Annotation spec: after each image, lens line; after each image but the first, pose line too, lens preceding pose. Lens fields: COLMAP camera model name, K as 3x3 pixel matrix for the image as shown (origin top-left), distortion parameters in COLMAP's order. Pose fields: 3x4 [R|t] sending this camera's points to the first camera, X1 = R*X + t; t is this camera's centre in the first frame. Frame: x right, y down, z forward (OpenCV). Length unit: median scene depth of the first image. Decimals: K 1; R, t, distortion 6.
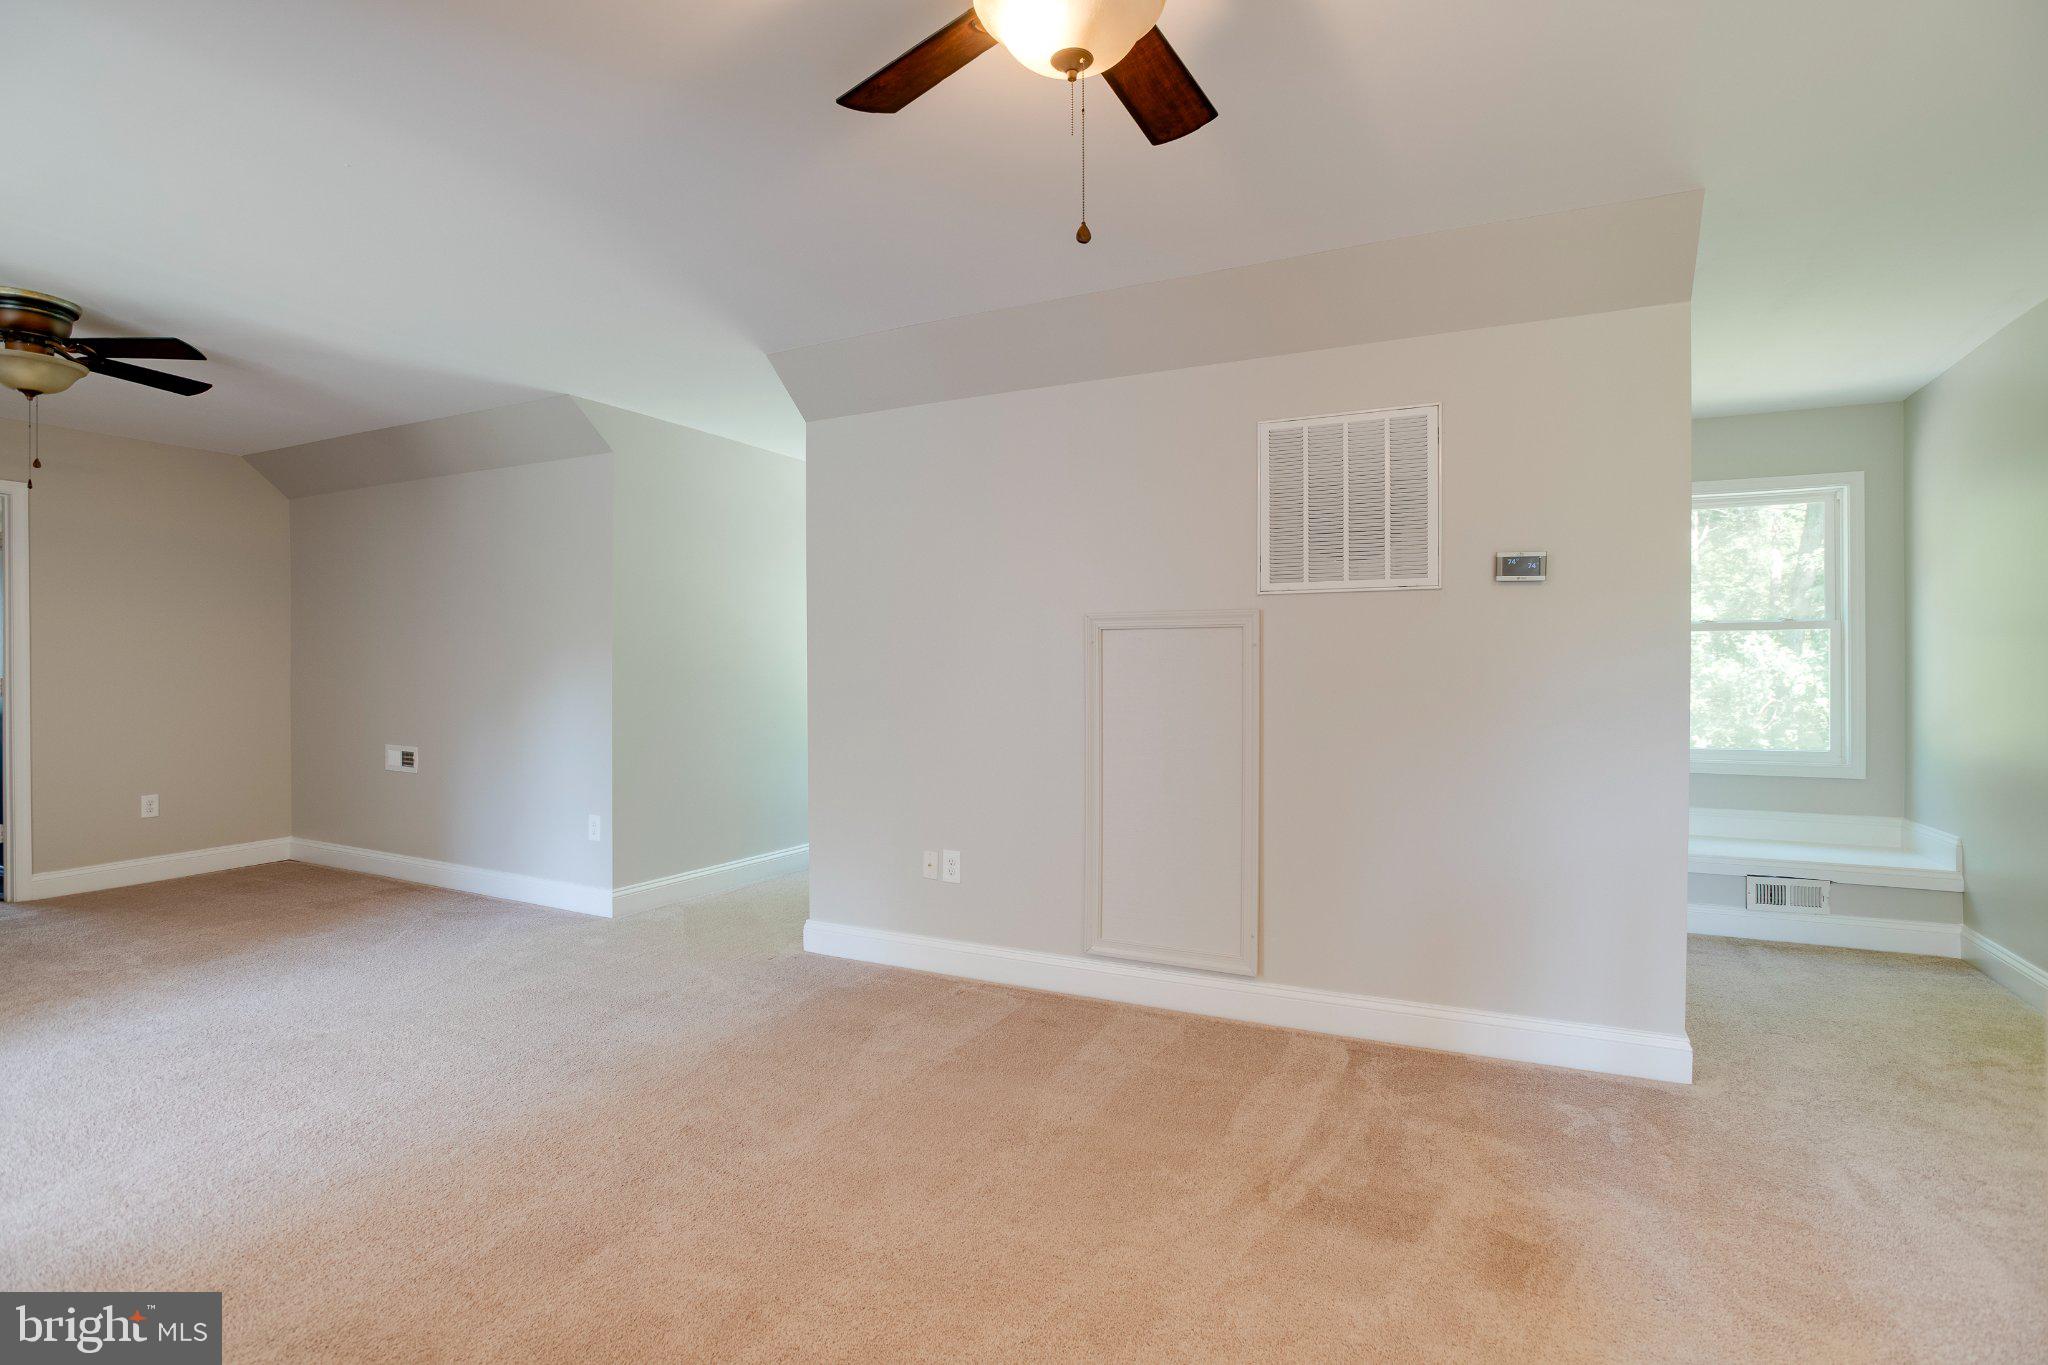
lens RADIAL K [[1005.3, 0, 1024.0], [0, 1005.3, 682.5], [0, 0, 1]] dist [-0.082193, 0.040325]
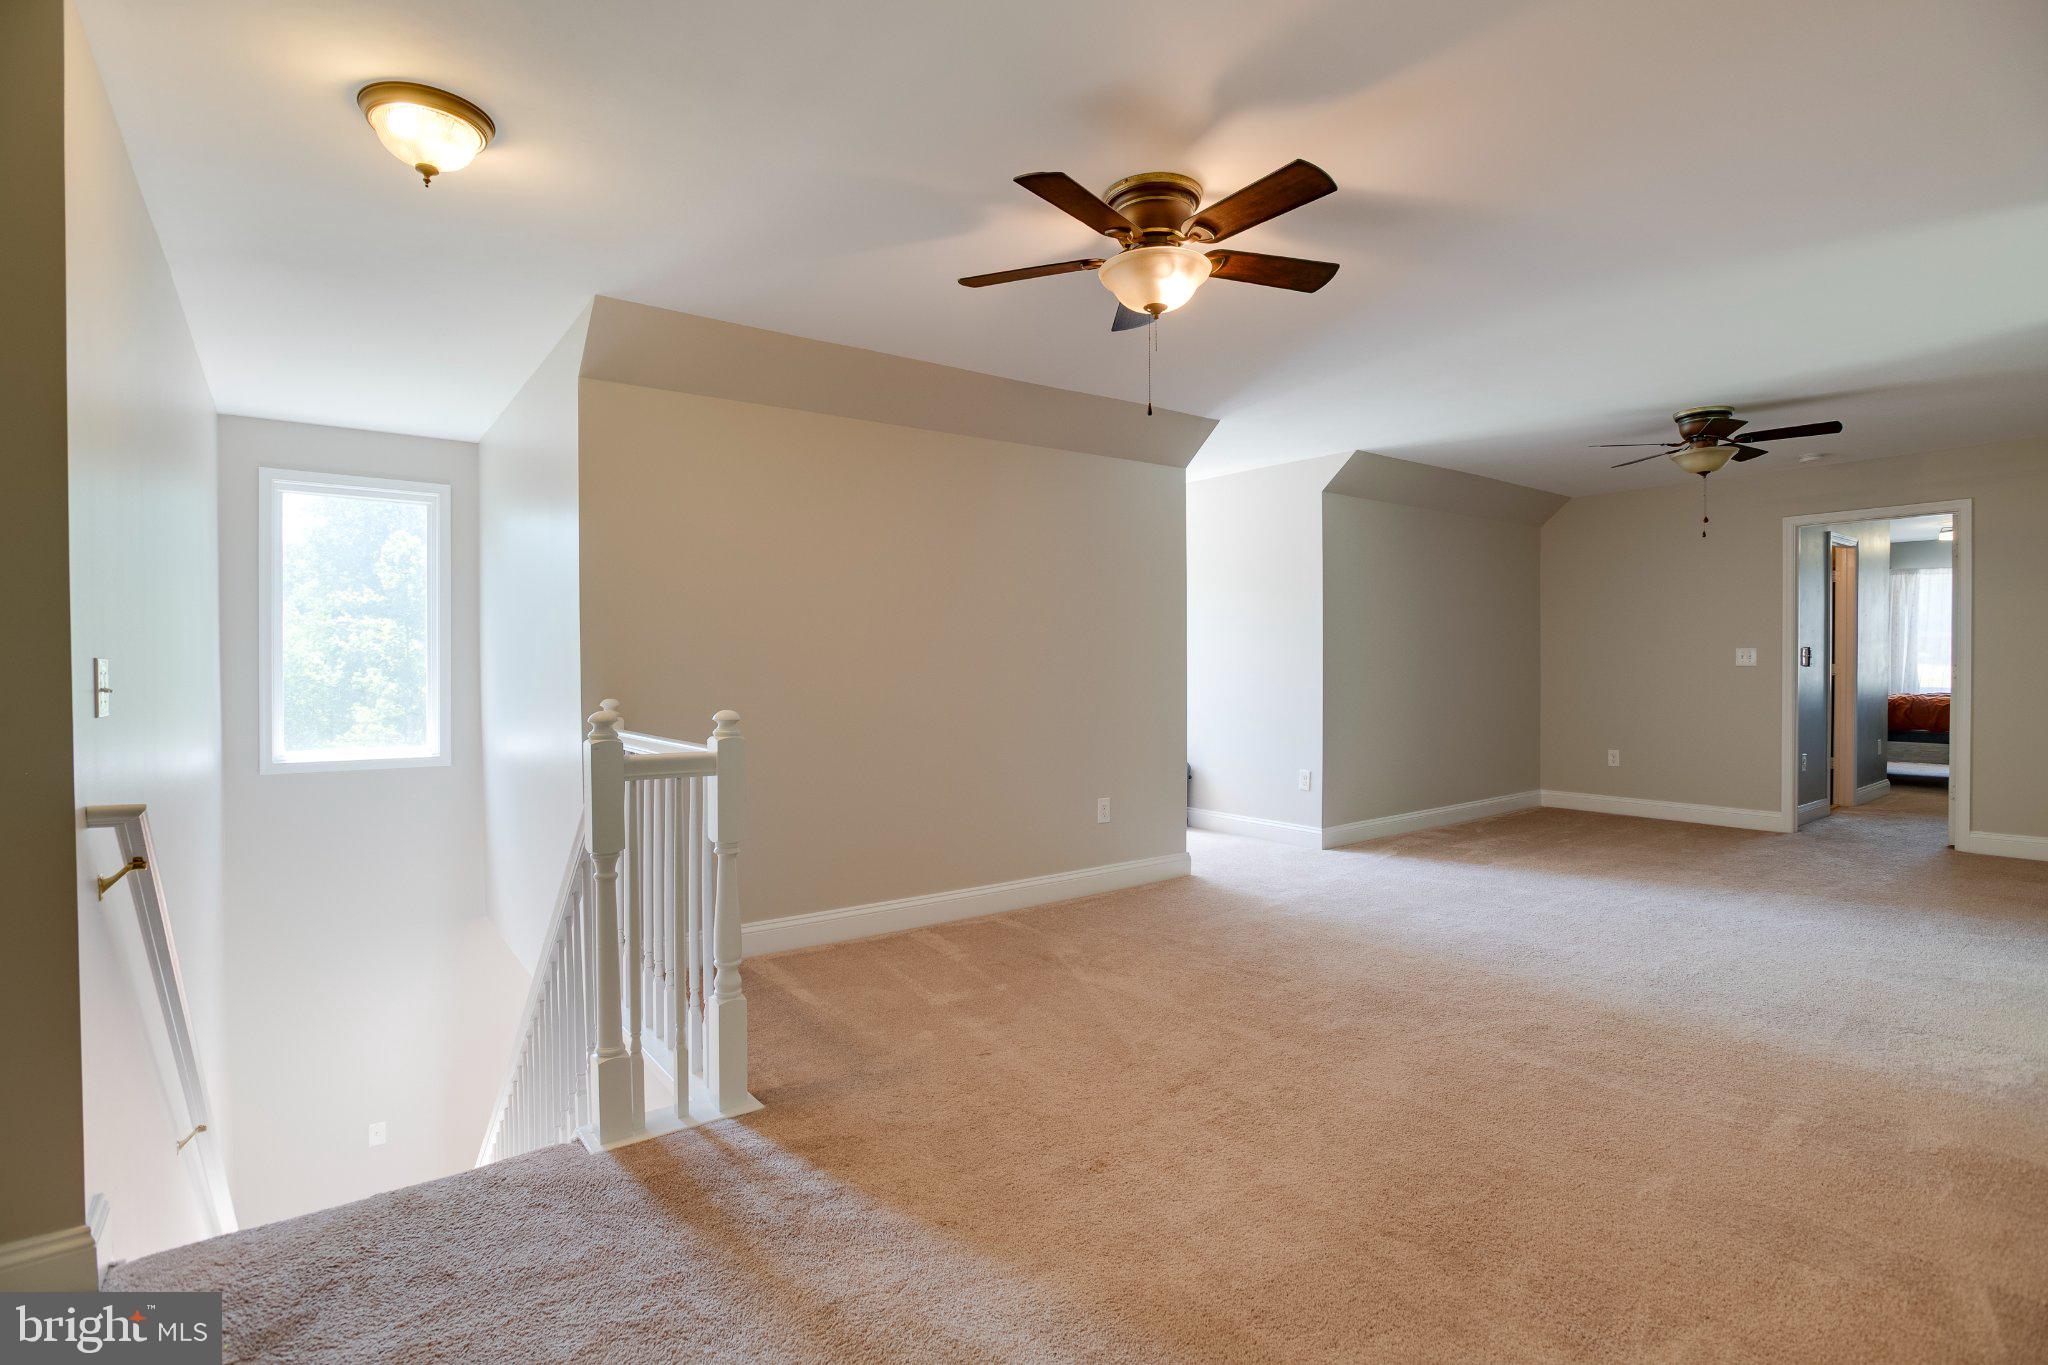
lens RADIAL K [[997.7, 0, 1017.9], [0, 997.7, 682.3], [0, 0, 1]] dist [-0.064421, -0.000045]
pose [[-0.469423, 0.019495, -0.882758, 0.800139], [-0.004294, 0.999694, 0.024361, -0.005735], [0.882963, 0.015226, -0.469195, 0.756454]]
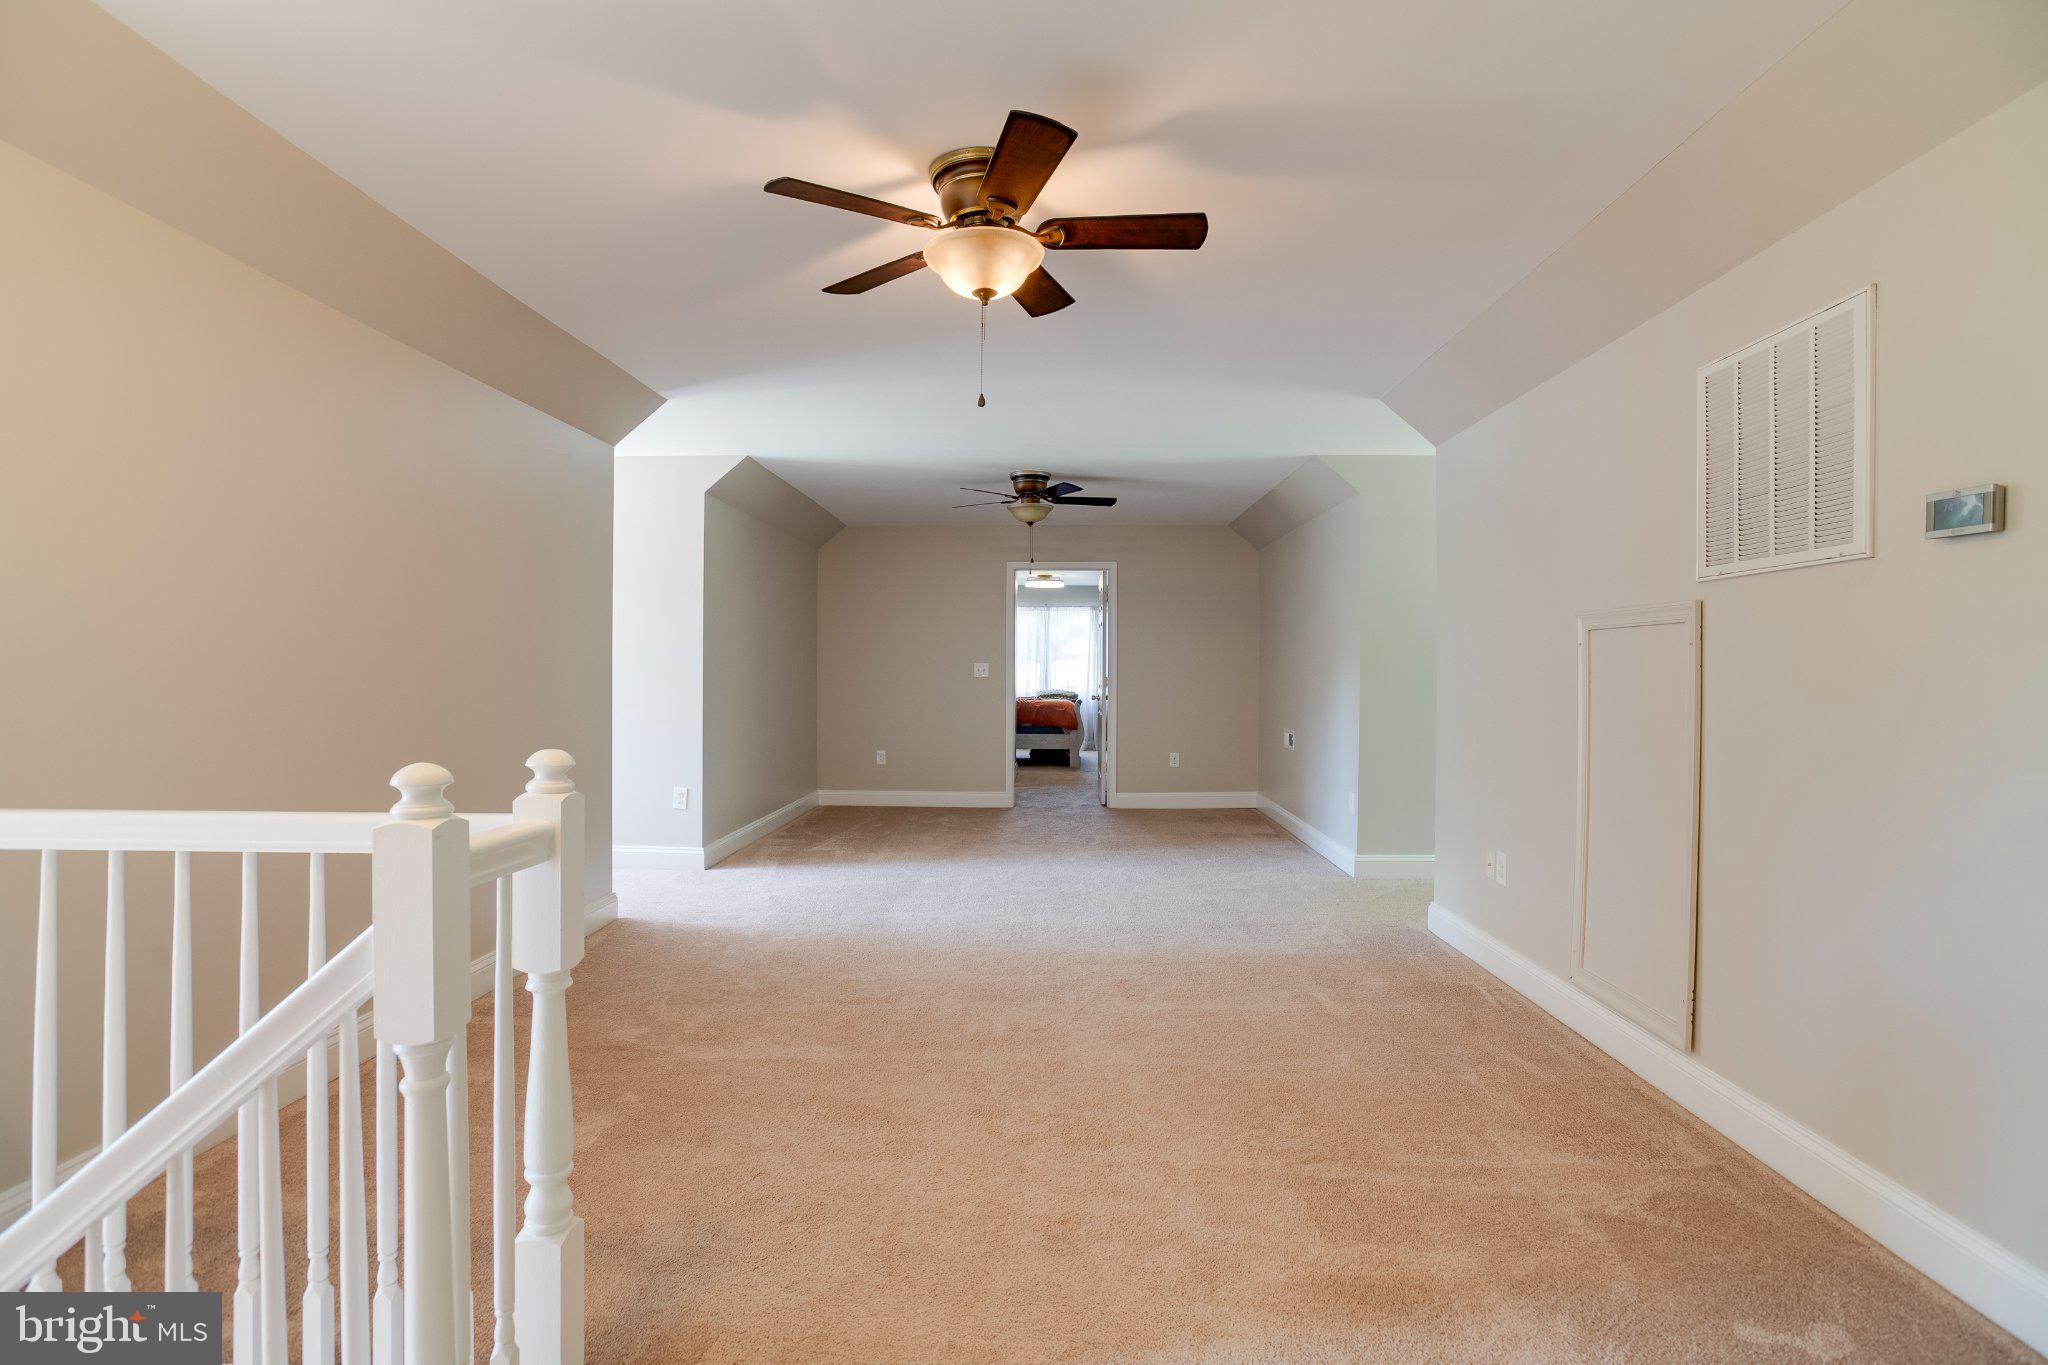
lens RADIAL K [[997.7, 0, 1017.9], [0, 997.7, 682.3], [0, 0, 1]] dist [-0.064421, -0.000045]
pose [[0.413548, 0.011695, -0.910407, 0.725543], [-0.016806, 0.999845, 0.005210, -0.000766], [0.910327, 0.013146, 0.413680, 0.176441]]
